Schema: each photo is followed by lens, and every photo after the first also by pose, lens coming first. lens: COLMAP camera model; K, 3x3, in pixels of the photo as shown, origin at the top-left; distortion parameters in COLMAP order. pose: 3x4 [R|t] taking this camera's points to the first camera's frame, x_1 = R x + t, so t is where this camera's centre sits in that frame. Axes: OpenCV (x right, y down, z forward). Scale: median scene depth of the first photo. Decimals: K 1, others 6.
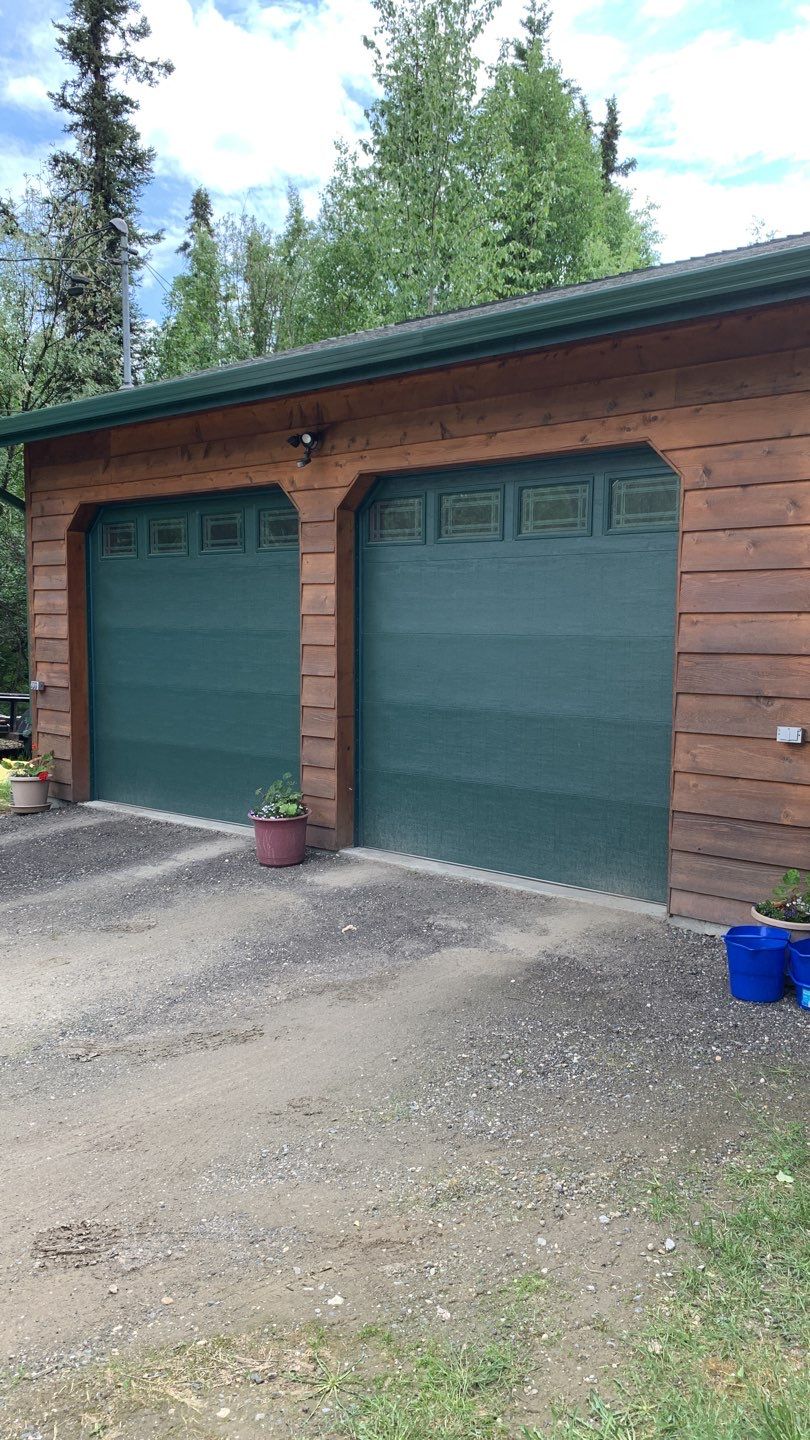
lens RADIAL K [[1107.4, 0, 405.0], [0, 1107.4, 720.0], [0, 0, 1]] dist [0.015854, -0.007018]
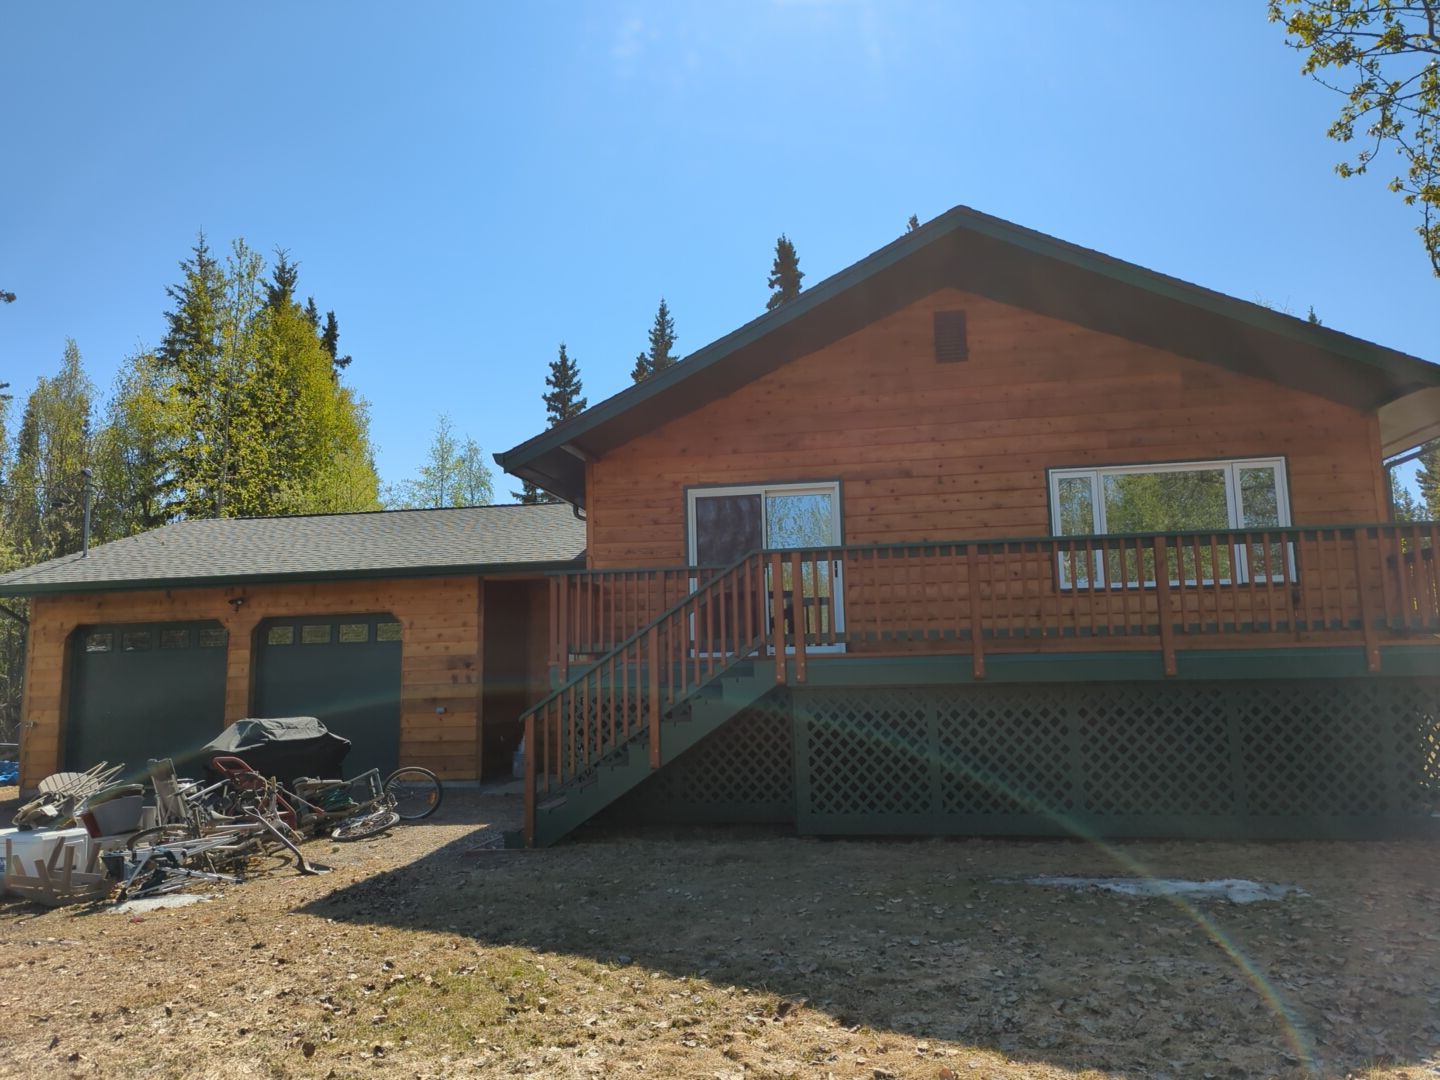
lens RADIAL K [[1026.9, 0, 703.9], [0, 1026.9, 557.7], [0, 0, 1]] dist [0.072233, -0.065027]
pose [[0.856721, 0.036202, 0.514509, -0.455134], [0.073683, 0.978712, -0.191555, 0.180724], [-0.510491, 0.202019, 0.835815, -1.634839]]
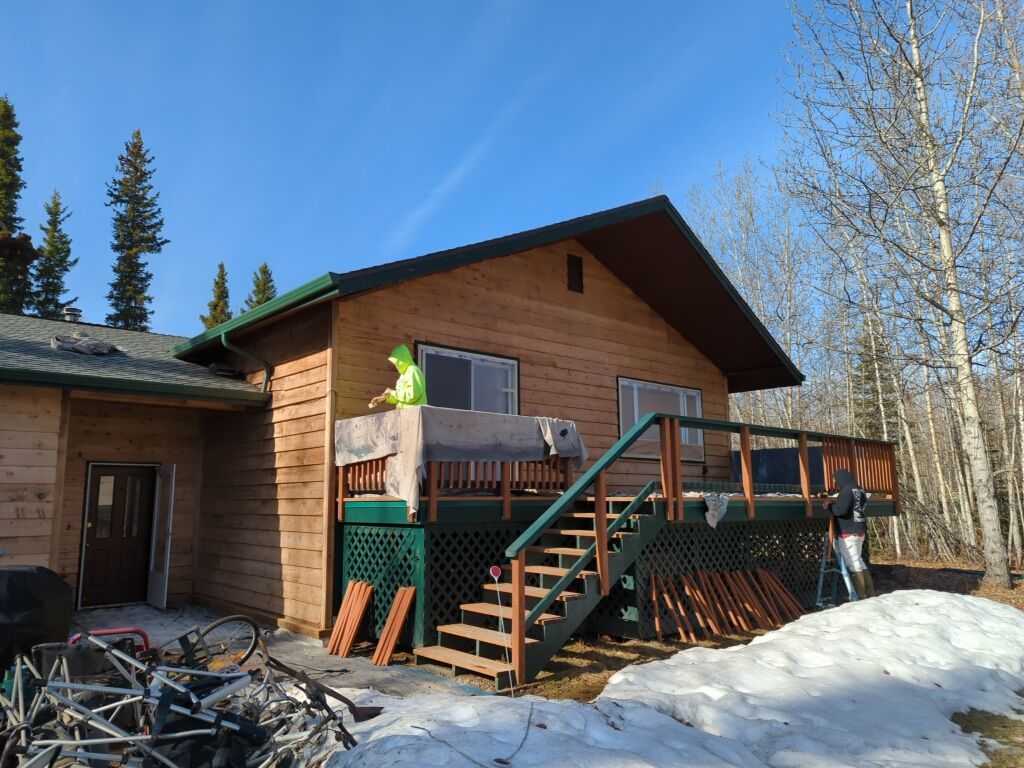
lens RADIAL K [[730.9, 0, 507.0], [0, 730.9, 392.6], [0, 0, 1]] dist [0.079539, -0.073877]
pose [[0.145814, 0.142764, 0.978957, -1.000056], [0.098255, 0.982551, -0.157923, 0.033694], [-0.984421, 0.119215, 0.129243, -0.301469]]
